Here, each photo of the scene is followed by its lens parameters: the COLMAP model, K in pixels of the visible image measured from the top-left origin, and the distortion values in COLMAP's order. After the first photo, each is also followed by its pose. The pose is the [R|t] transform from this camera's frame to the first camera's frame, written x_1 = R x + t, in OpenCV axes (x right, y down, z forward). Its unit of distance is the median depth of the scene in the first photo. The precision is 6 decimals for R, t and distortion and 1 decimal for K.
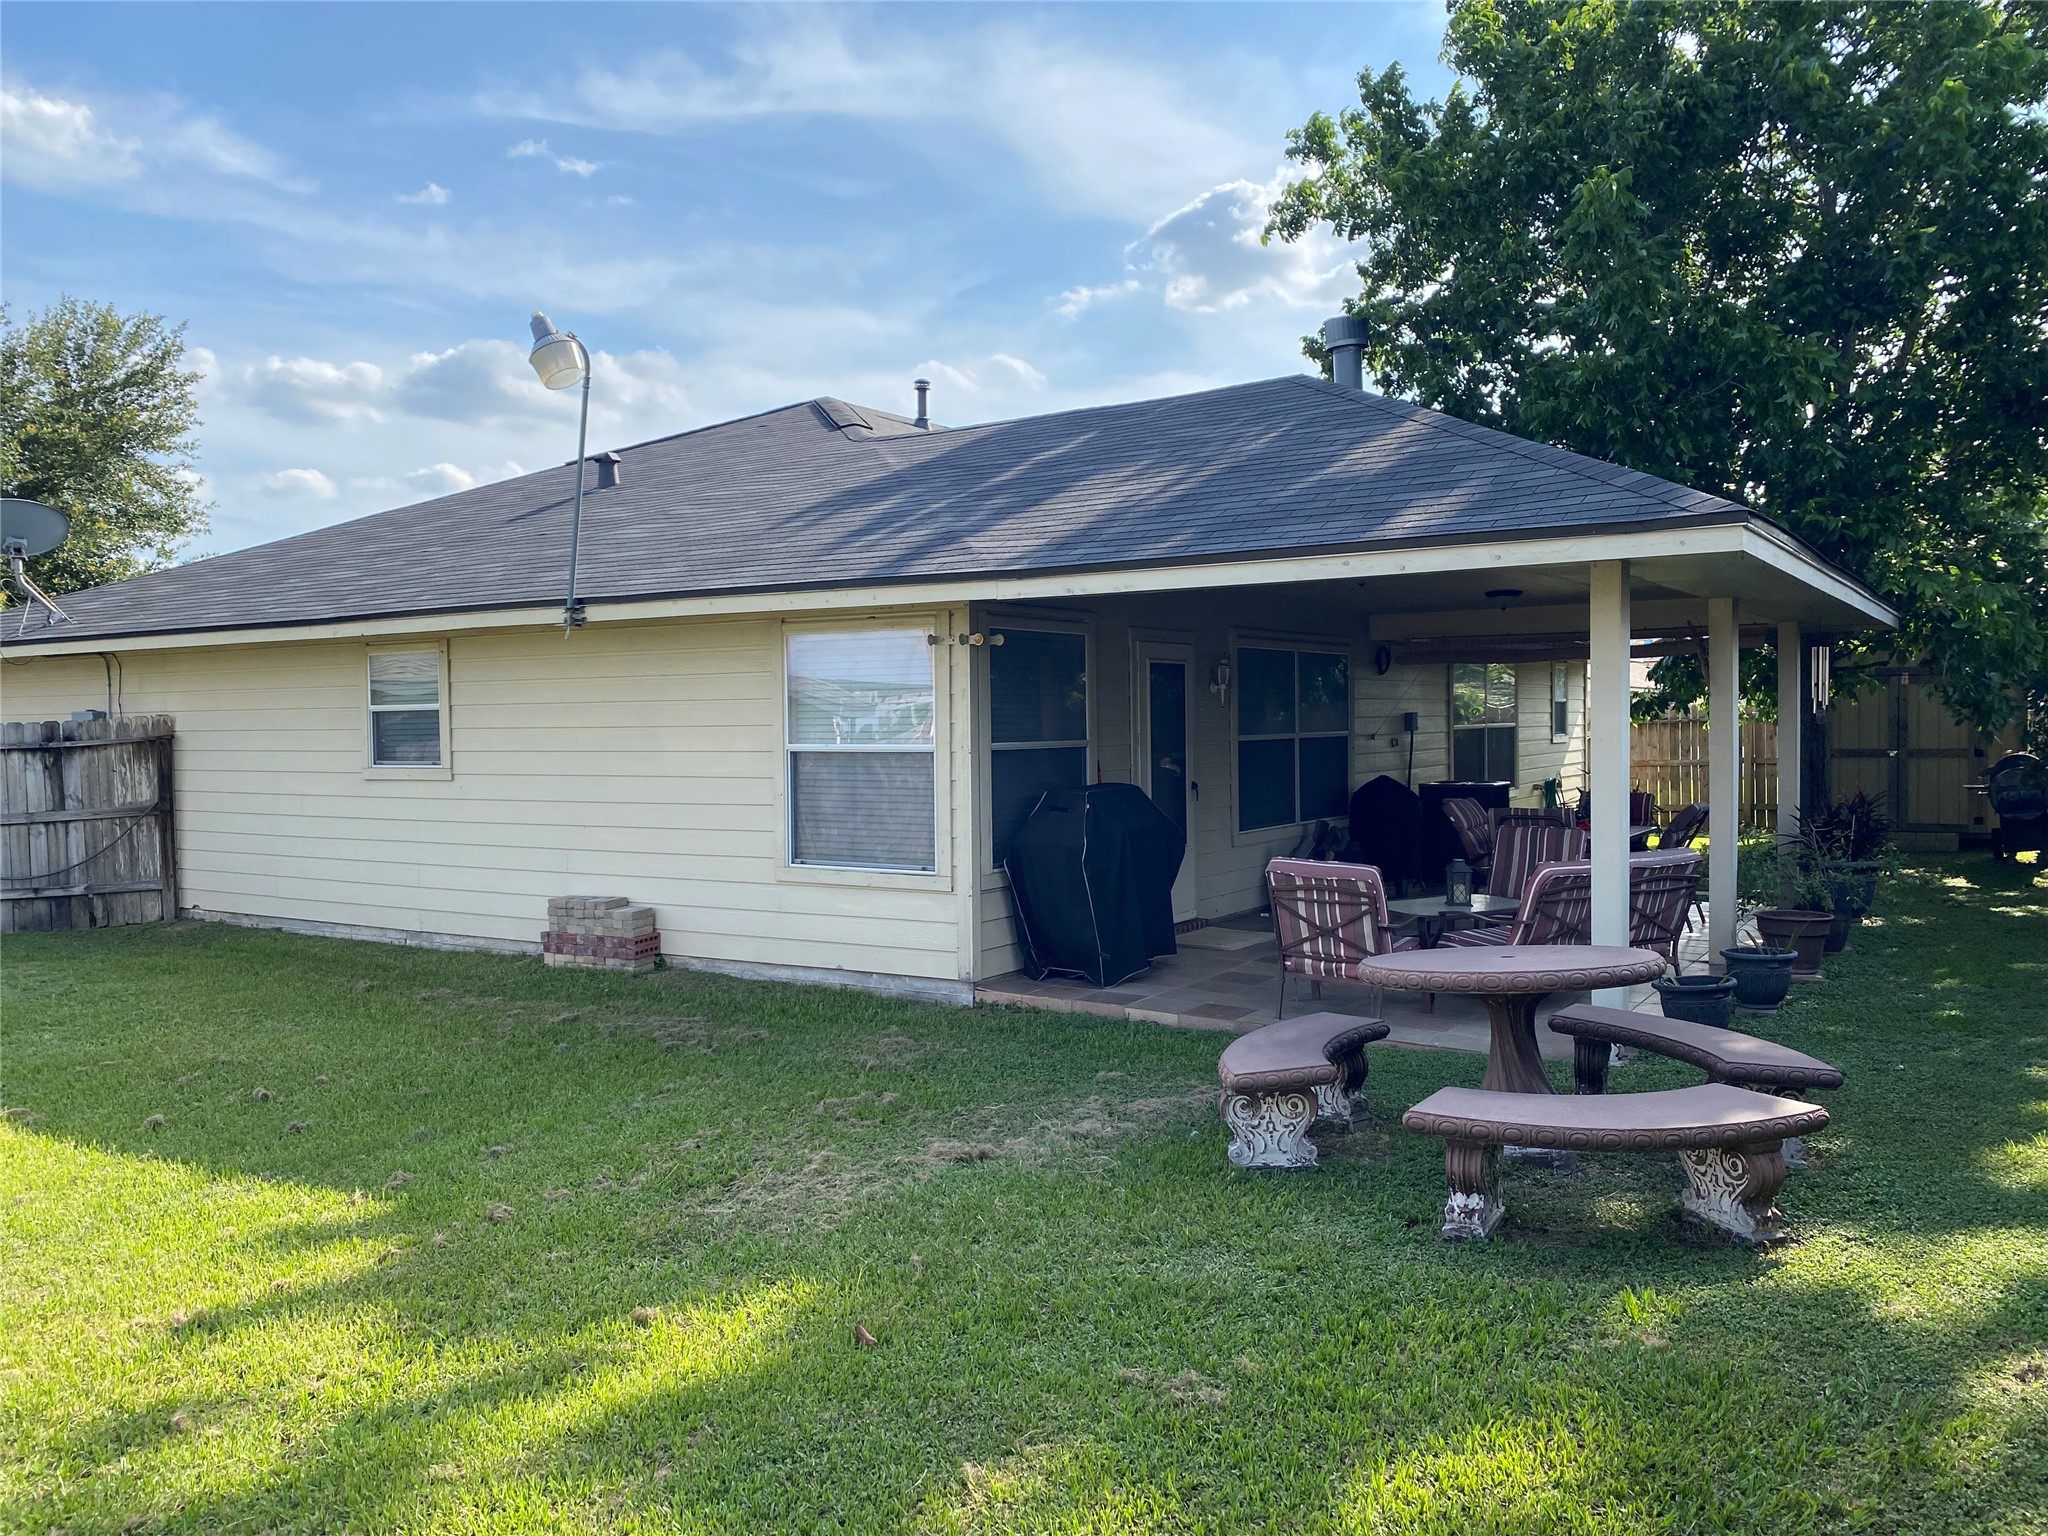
lens RADIAL K [[1566.2, 0, 1016.9], [0, 1566.2, 759.2], [0, 0, 1]] dist [0.050455, -0.030765]
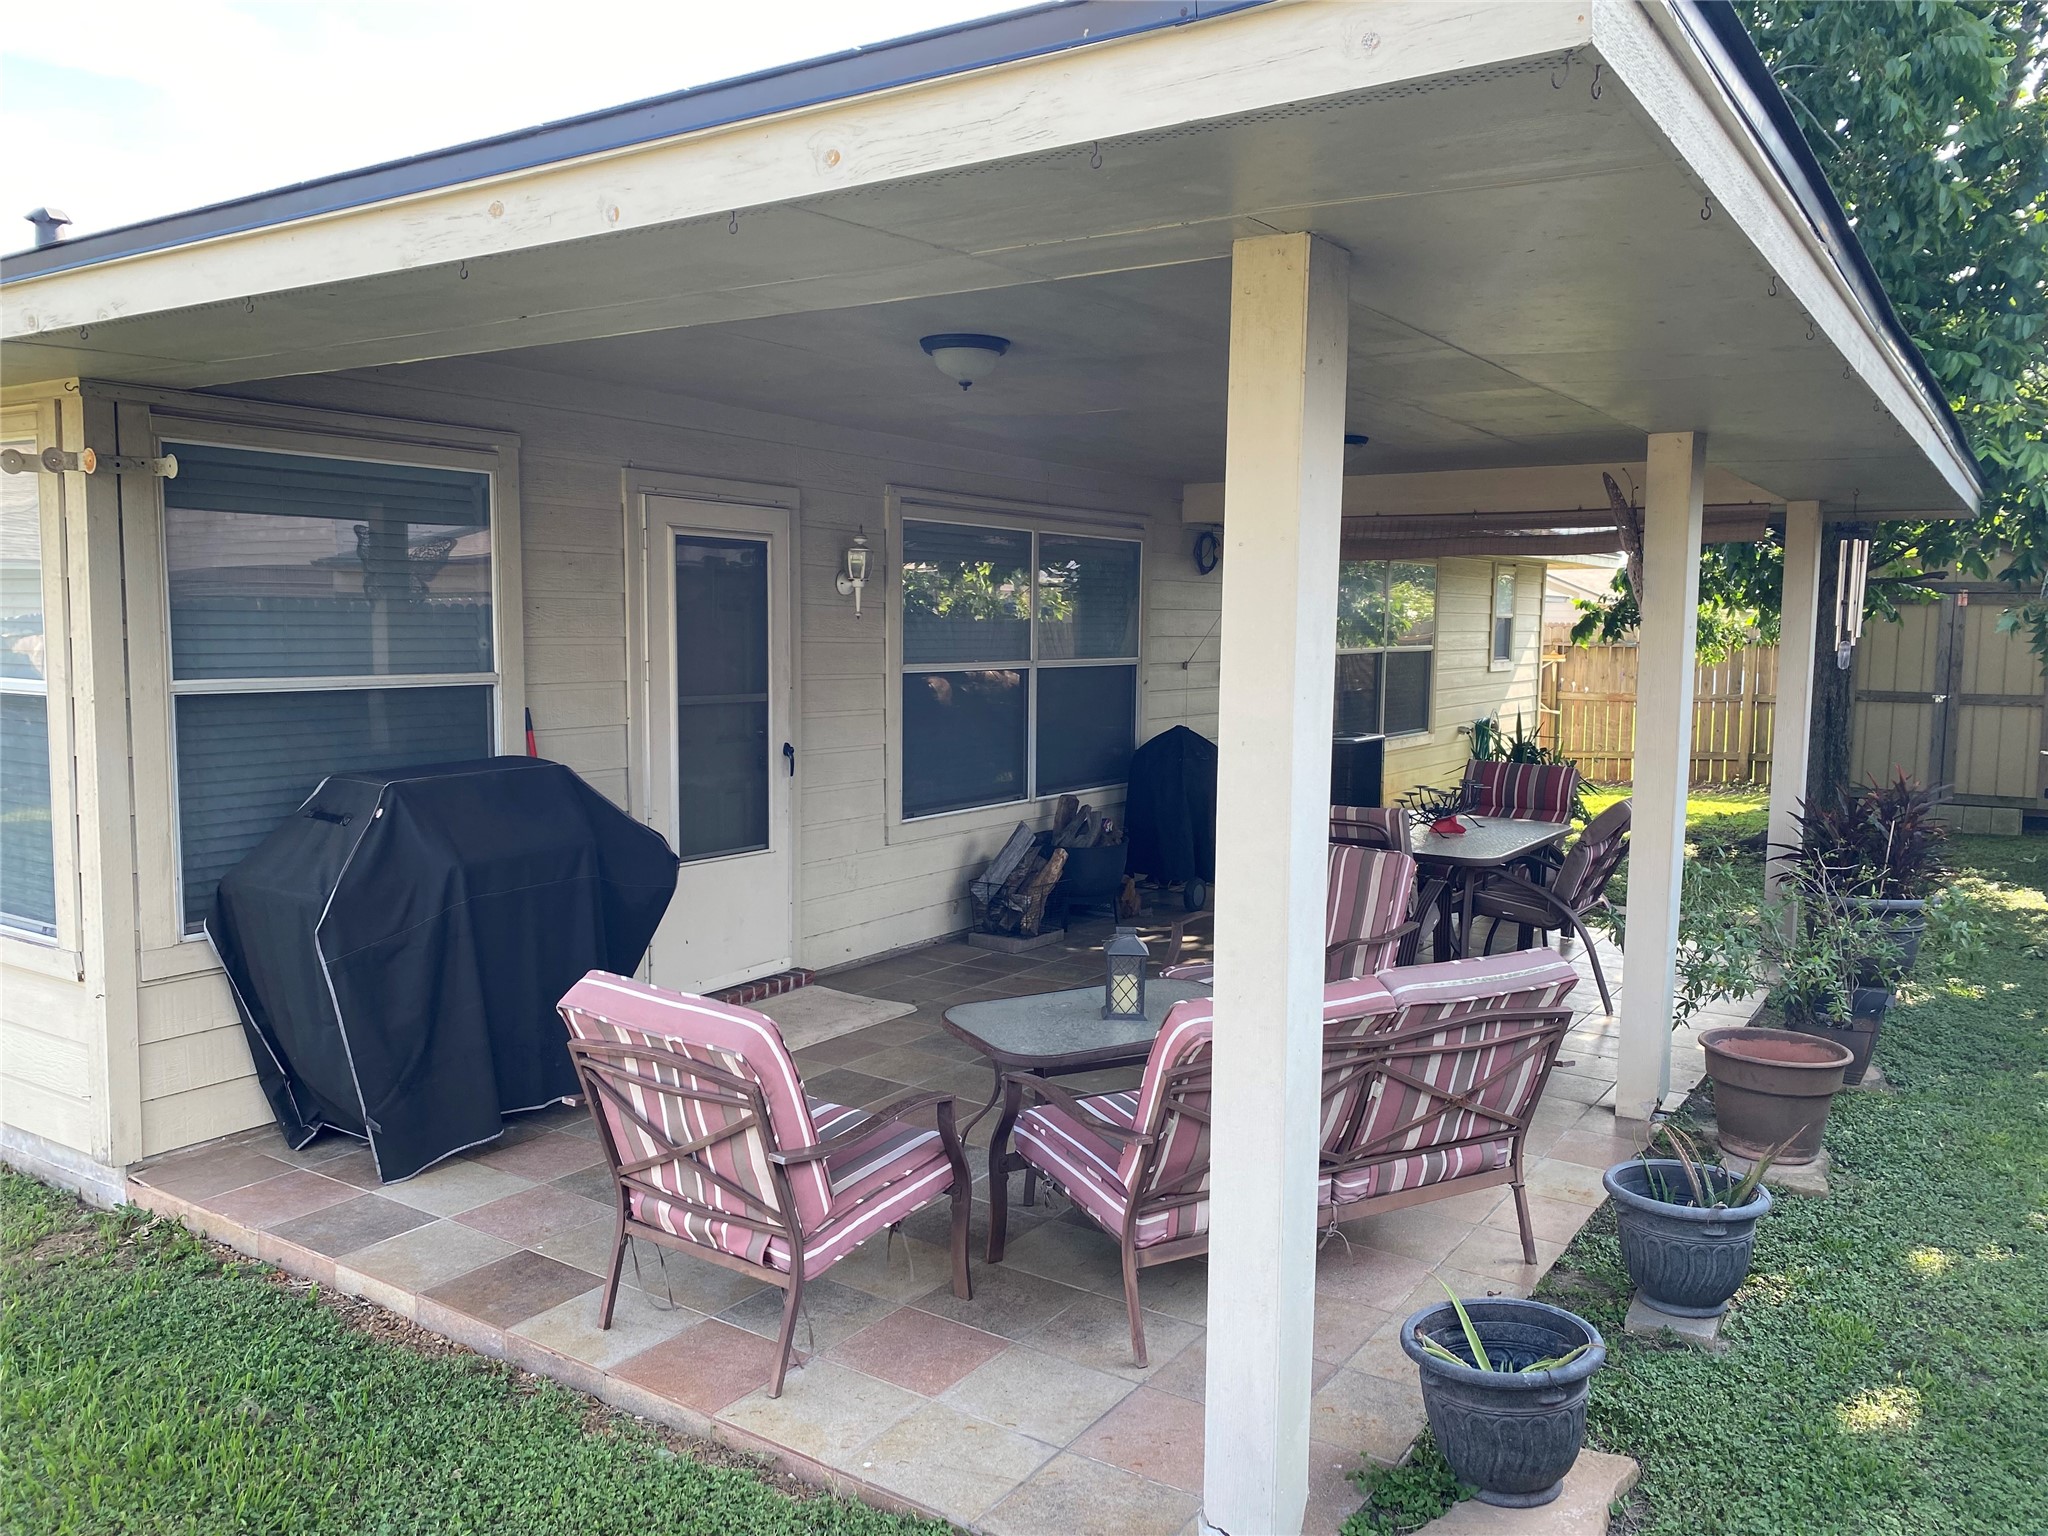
lens RADIAL K [[1566.2, 0, 1029.5], [0, 1566.2, 774.5], [0, 0, 1]] dist [0.050455, -0.030765]
pose [[0.999690, 0.024885, -0.000654, 0.180547], [-0.024769, 0.996949, 0.074022, -0.017482], [0.002494, -0.073983, 0.997256, 0.359760]]
